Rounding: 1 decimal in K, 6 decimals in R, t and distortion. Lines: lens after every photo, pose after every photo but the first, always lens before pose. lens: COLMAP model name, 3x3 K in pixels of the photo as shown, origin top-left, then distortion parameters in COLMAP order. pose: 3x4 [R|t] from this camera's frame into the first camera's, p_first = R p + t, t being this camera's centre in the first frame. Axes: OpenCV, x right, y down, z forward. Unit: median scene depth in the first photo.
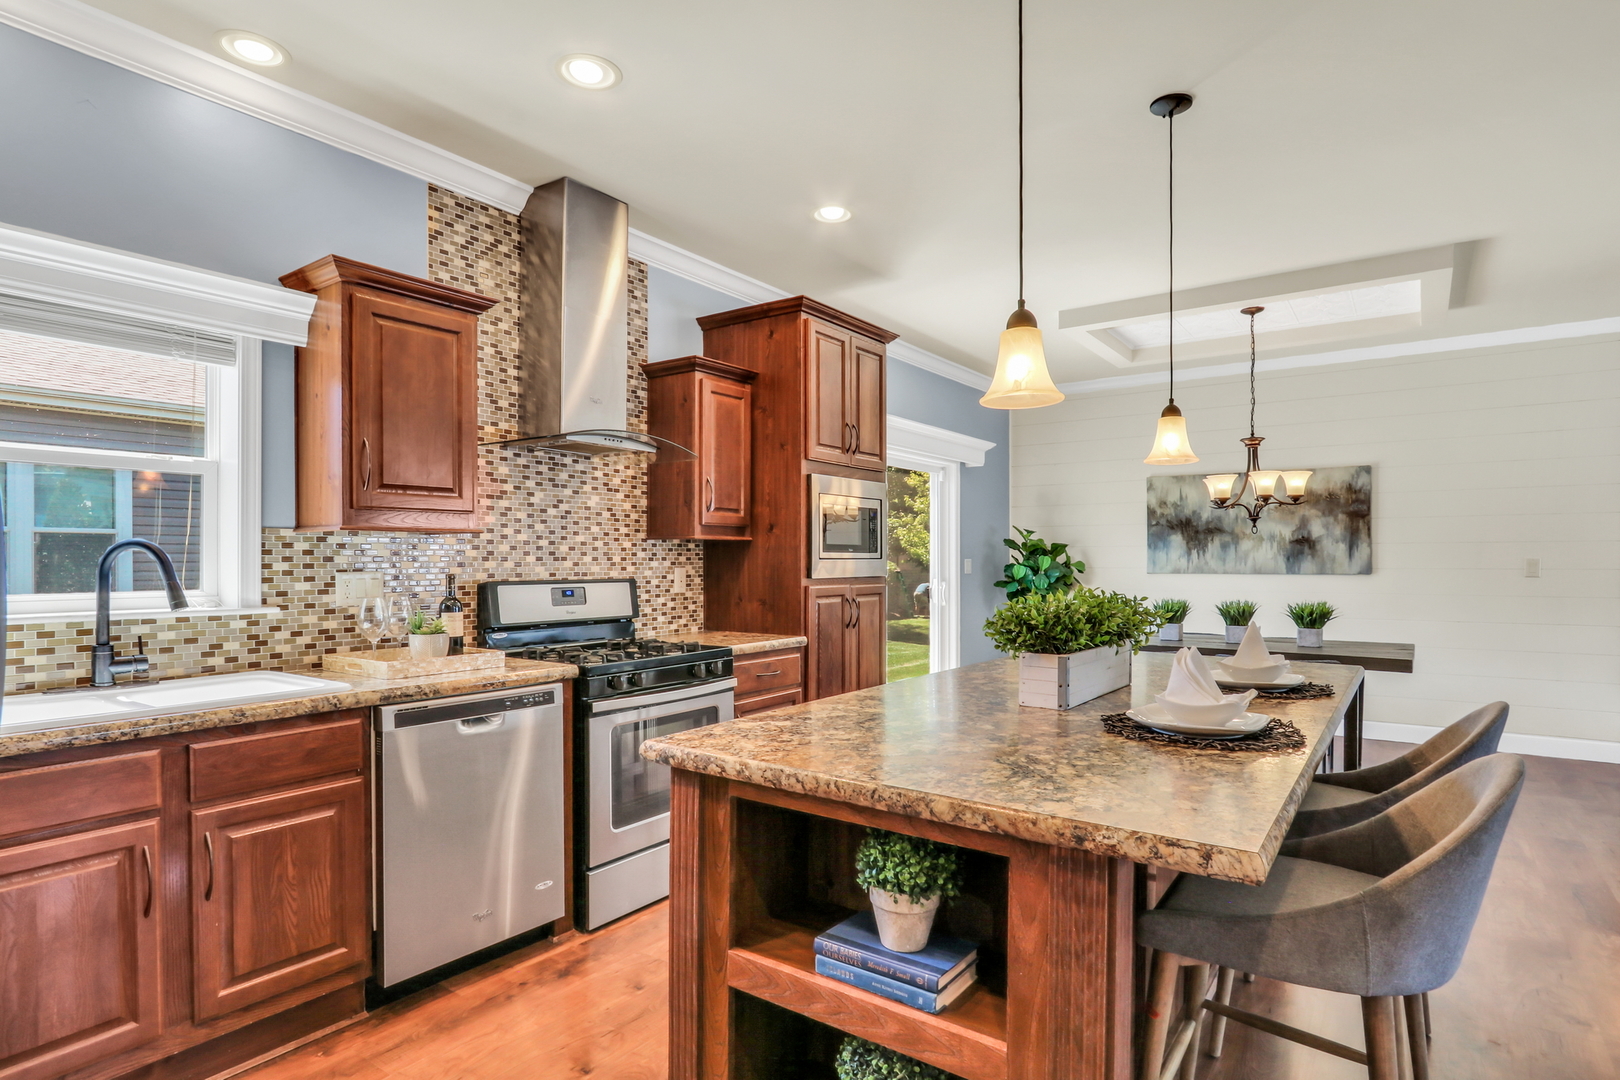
lens RADIAL K [[856.6, 0, 804.8], [0, 856.6, 563.8], [0, 0, 1]] dist [-0.012975, -0.000148]
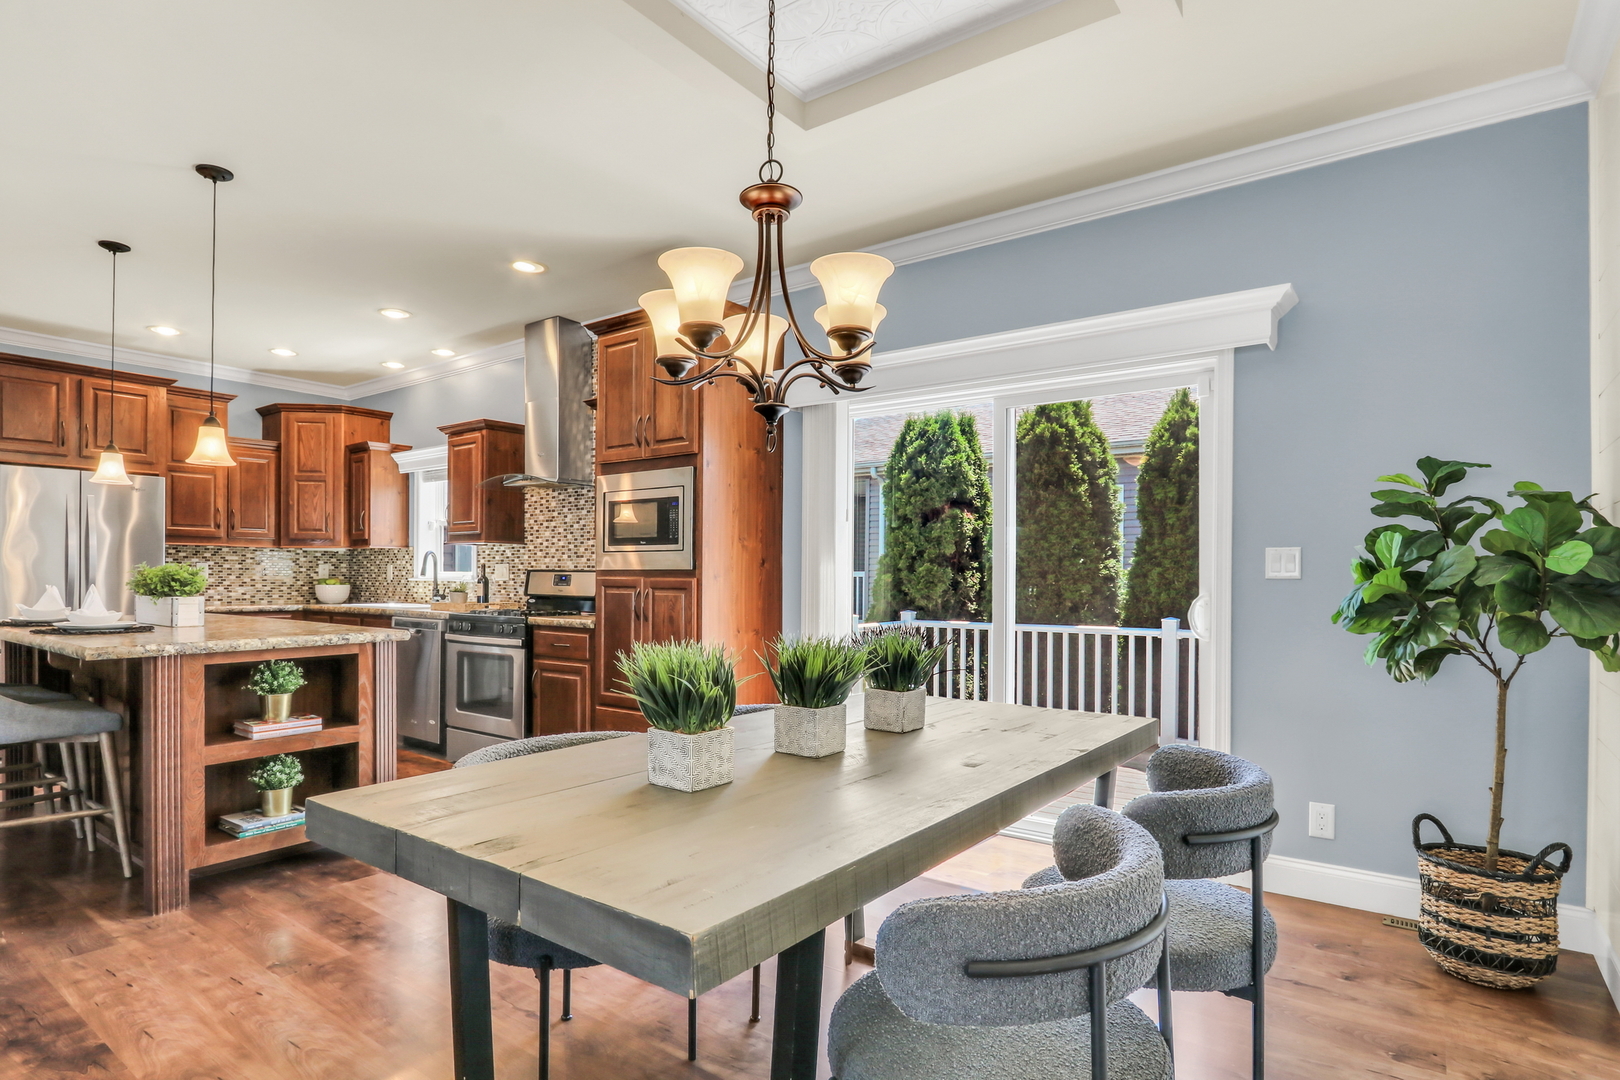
lens RADIAL K [[865.2, 0, 790.0], [0, 865.2, 573.4], [0, 0, 1]] dist [-0.005464, 0.000966]
pose [[-0.030020, -0.003236, -0.999544, 1.265018], [-0.012474, 0.999918, -0.002863, 0.024699], [0.999471, 0.012383, -0.030058, 1.437171]]
